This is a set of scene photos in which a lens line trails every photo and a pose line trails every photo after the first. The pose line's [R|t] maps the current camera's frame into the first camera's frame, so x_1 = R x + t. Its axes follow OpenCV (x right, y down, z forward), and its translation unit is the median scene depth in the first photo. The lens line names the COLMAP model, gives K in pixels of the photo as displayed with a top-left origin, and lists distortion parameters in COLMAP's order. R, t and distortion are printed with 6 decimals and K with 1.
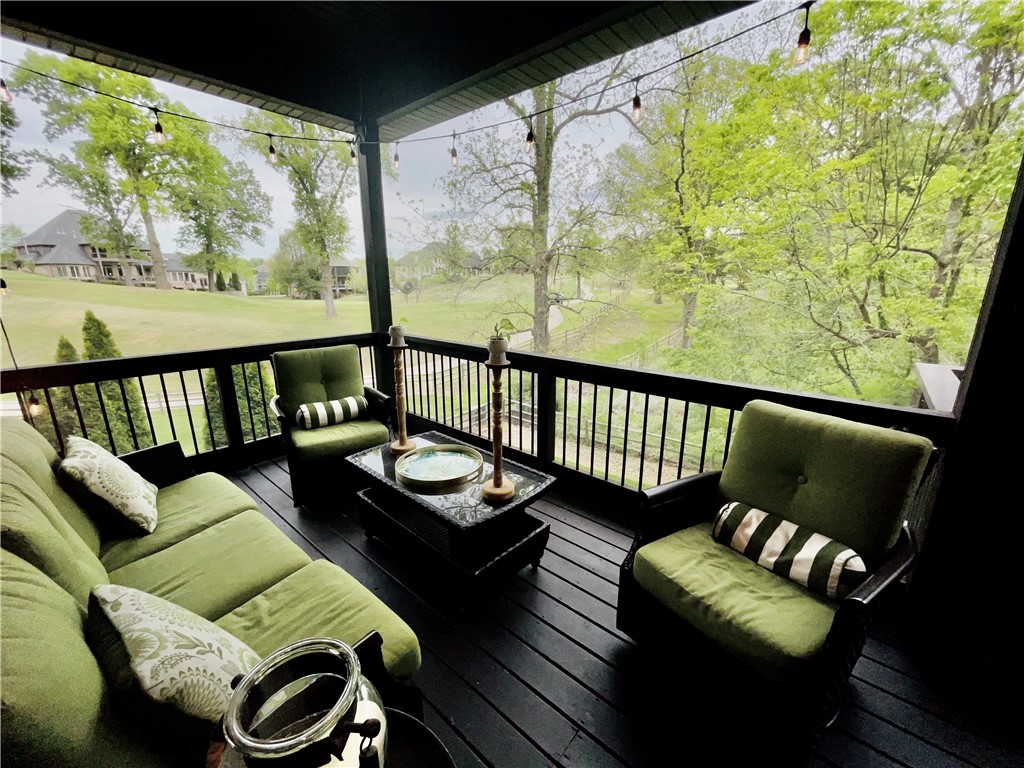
lens RADIAL K [[414.0, 0, 510.6], [0, 414.0, 393.3], [0, 0, 1]] dist [-0.010590, -0.000620]
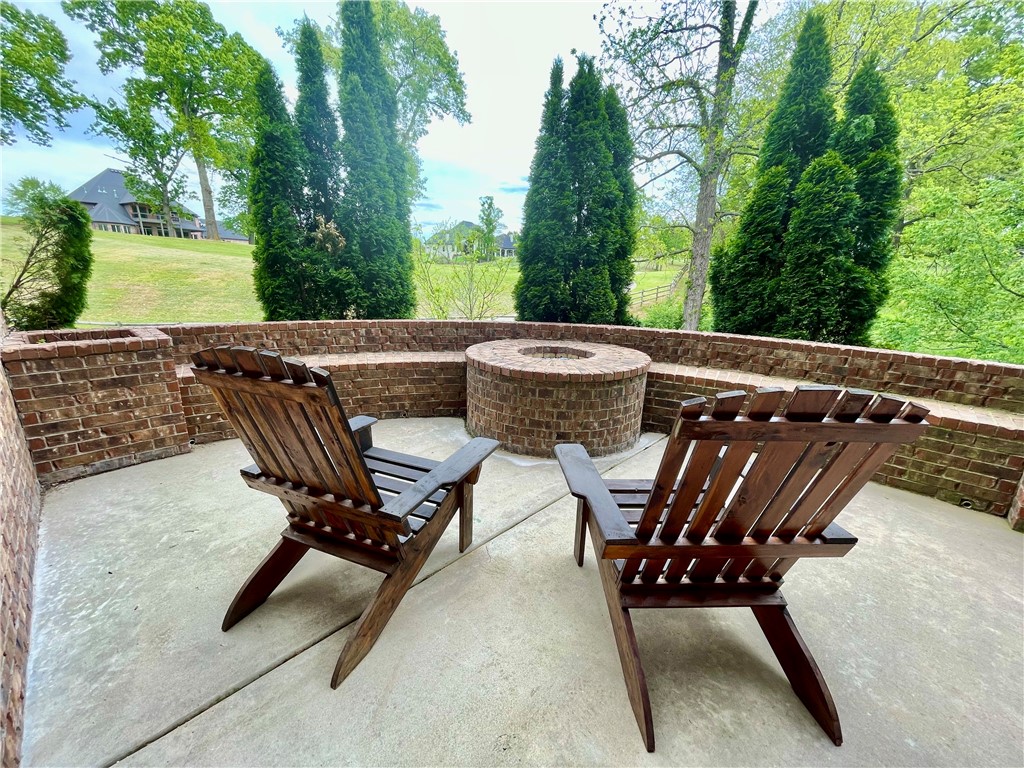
lens RADIAL K [[414.0, 0, 511.3], [0, 414.0, 392.5], [0, 0, 1]] dist [-0.010590, -0.000620]
pose [[0.999012, 0.032915, -0.029852, -0.093978], [-0.032305, 0.999264, 0.020685, 0.046466], [0.030511, -0.019700, 0.999340, 0.049629]]
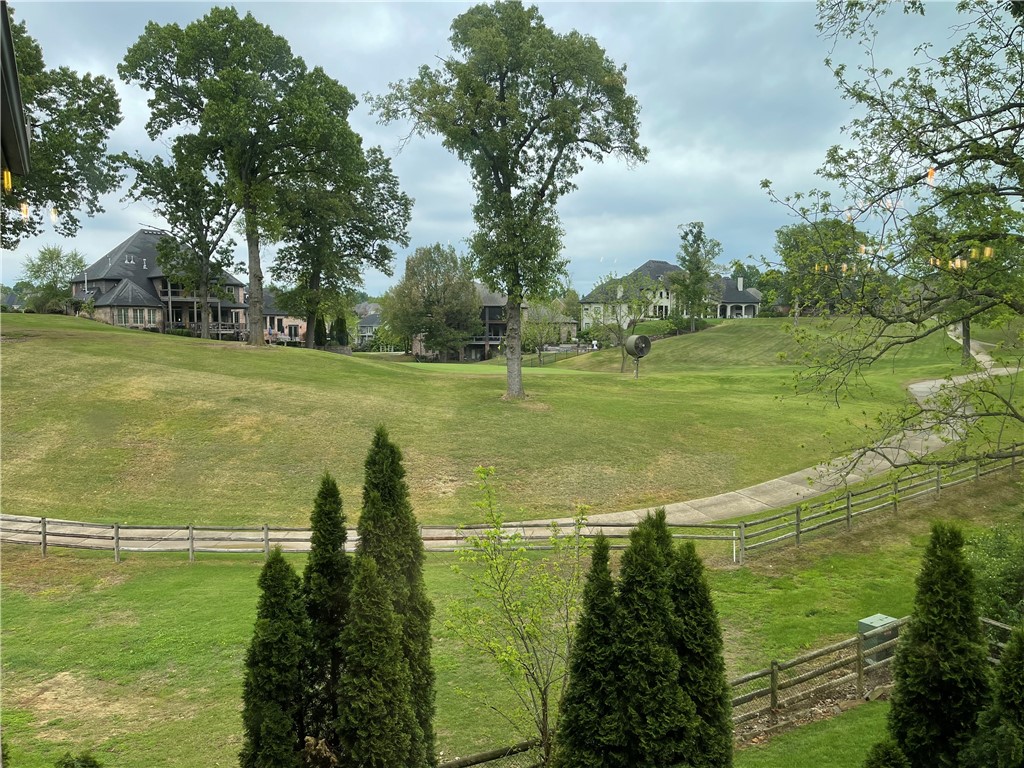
lens RADIAL K [[778.6, 0, 511.9], [0, 778.6, 390.1], [0, 0, 1]] dist [0.000882, -0.000517]
pose [[0.946008, 0.024062, -0.323248, -0.067542], [-0.082973, 0.981992, -0.169729, -0.011531], [0.313342, 0.187386, 0.930969, 0.014102]]
